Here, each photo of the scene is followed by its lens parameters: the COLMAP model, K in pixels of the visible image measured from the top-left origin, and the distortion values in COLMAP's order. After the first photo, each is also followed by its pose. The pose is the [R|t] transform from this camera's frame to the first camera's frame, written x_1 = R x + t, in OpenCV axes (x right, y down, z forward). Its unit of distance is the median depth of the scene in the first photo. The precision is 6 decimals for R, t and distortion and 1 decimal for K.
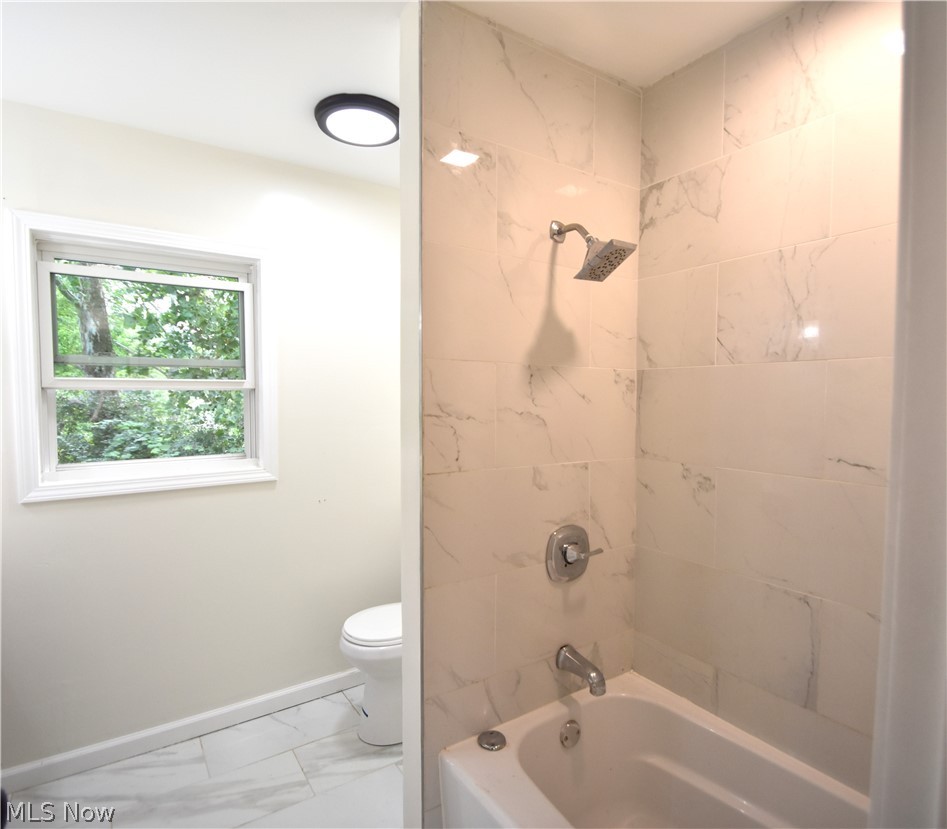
lens RADIAL K [[586.2, 0, 473.5], [0, 586.2, 414.5], [0, 0, 1]] dist [0.002385, -0.000464]
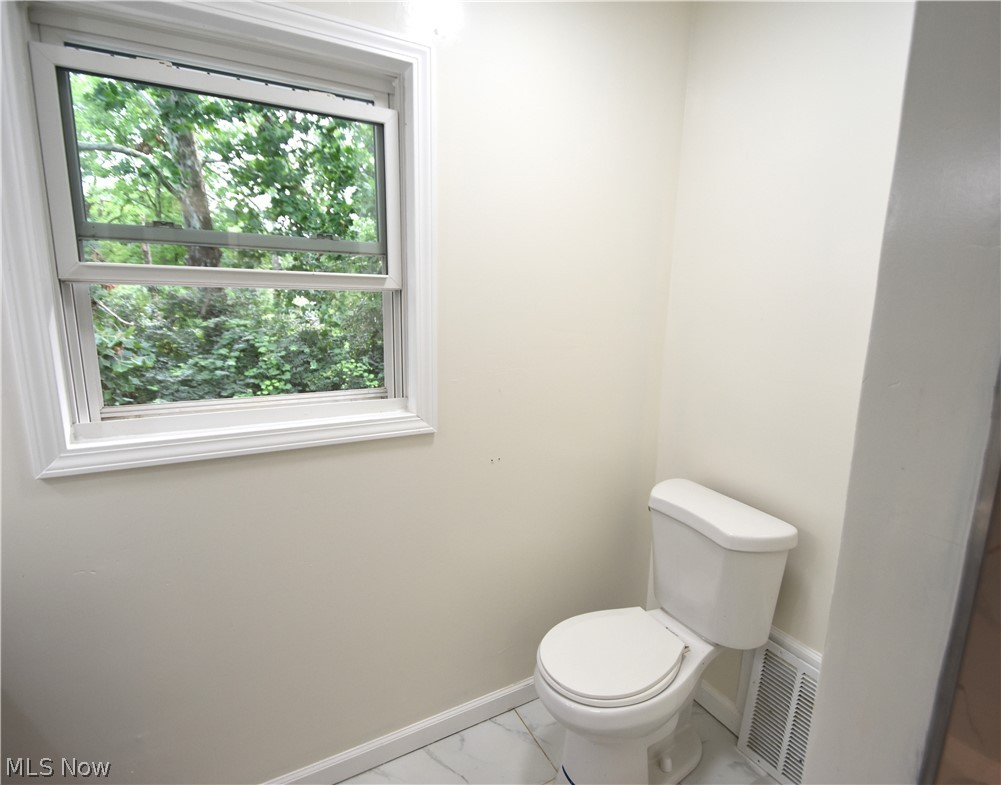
lens RADIAL K [[531.8, 0, 506.1], [0, 531.8, 402.9], [0, 0, 1]] dist [0.003346, -0.018634]
pose [[0.996948, 0.037978, -0.068207, -0.060647], [-0.026596, 0.986655, 0.160637, -0.005202], [0.073397, -0.158333, 0.984654, 0.118737]]
